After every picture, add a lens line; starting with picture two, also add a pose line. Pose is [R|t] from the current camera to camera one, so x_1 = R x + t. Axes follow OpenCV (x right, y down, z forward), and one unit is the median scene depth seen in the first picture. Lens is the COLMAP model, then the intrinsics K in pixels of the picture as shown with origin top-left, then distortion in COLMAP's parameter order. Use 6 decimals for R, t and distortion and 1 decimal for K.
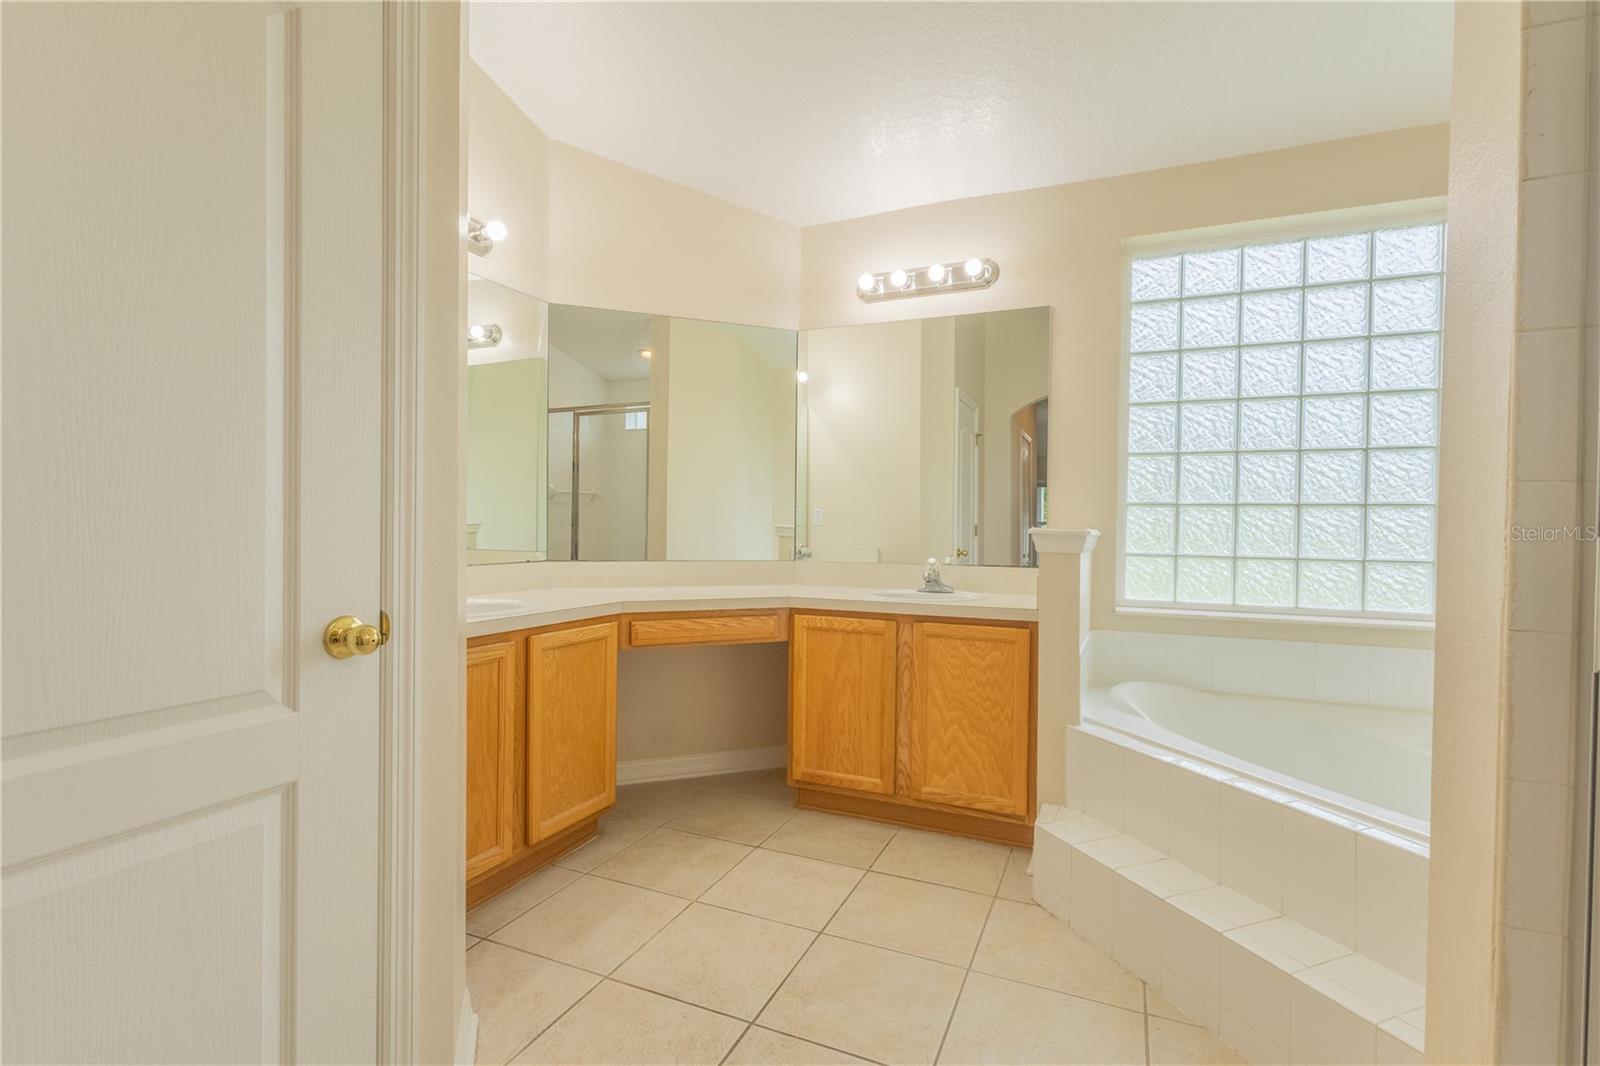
lens RADIAL K [[742.6, 0, 798.3], [0, 742.6, 532.3], [0, 0, 1]] dist [0.002333, 0.003062]
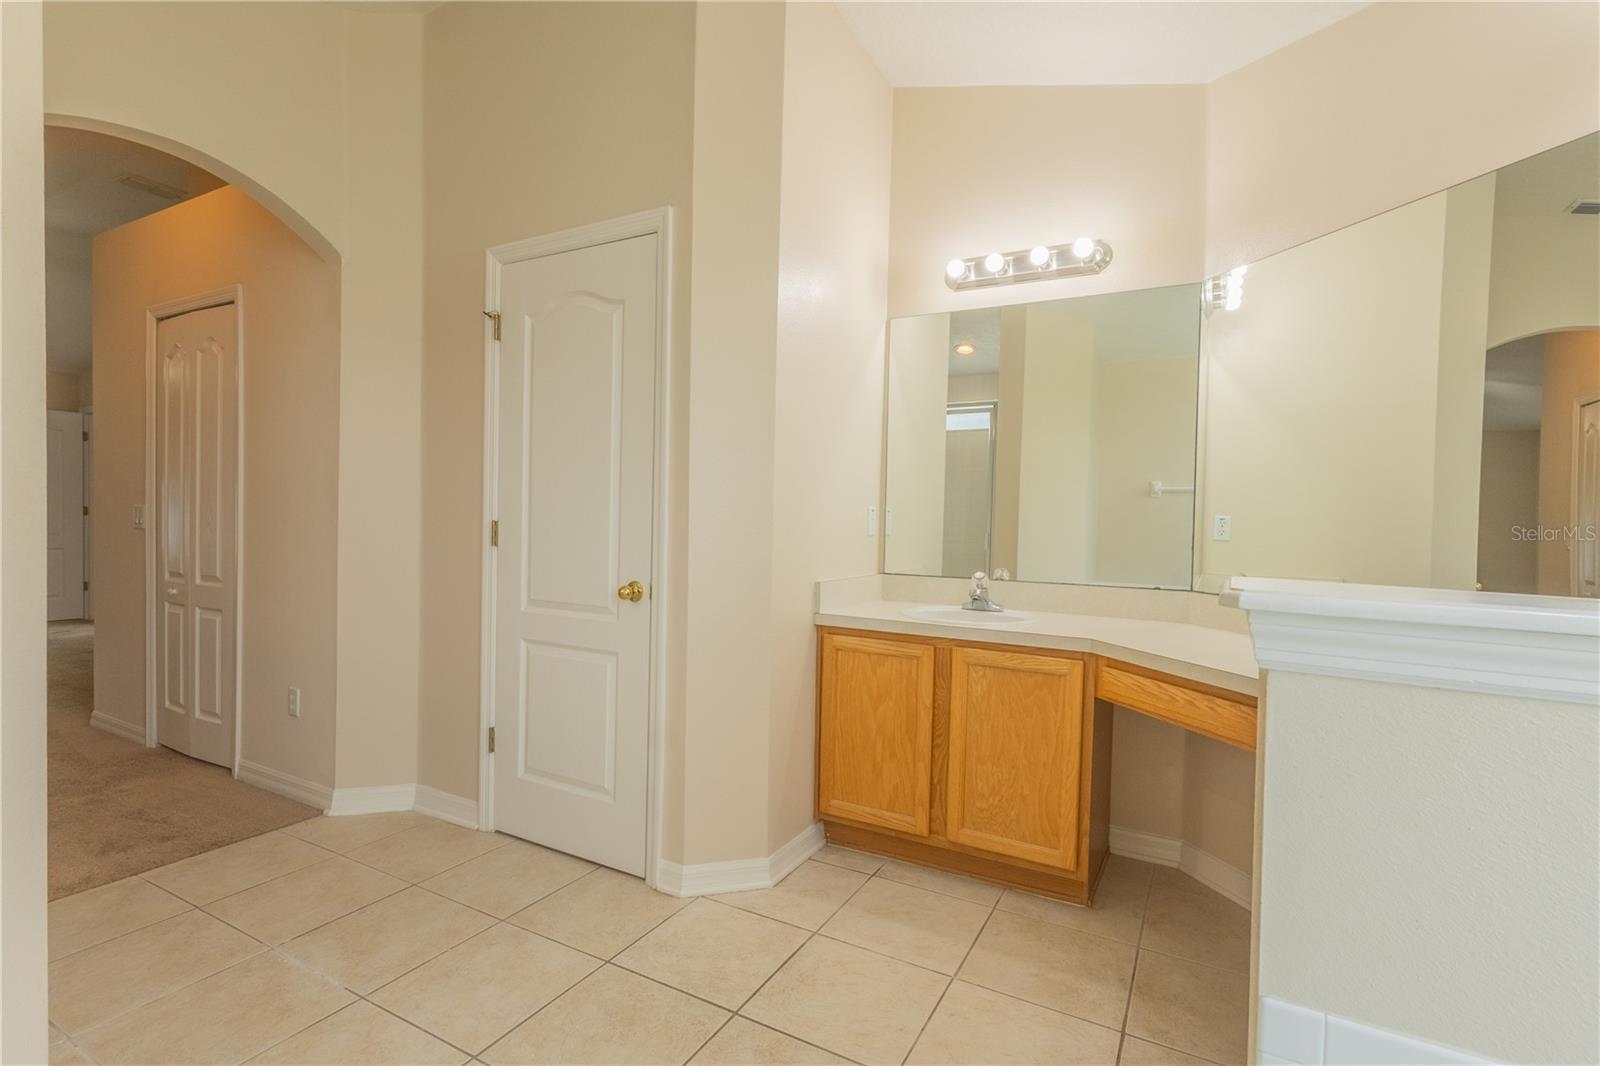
lens RADIAL K [[742.6, 0, 800.5], [0, 742.6, 532.6], [0, 0, 1]] dist [0.002333, 0.003062]
pose [[-0.089001, 0.002536, -0.996028, 0.702961], [-0.031396, 0.999493, 0.005350, -0.023817], [0.995537, 0.031748, -0.088876, 0.832447]]
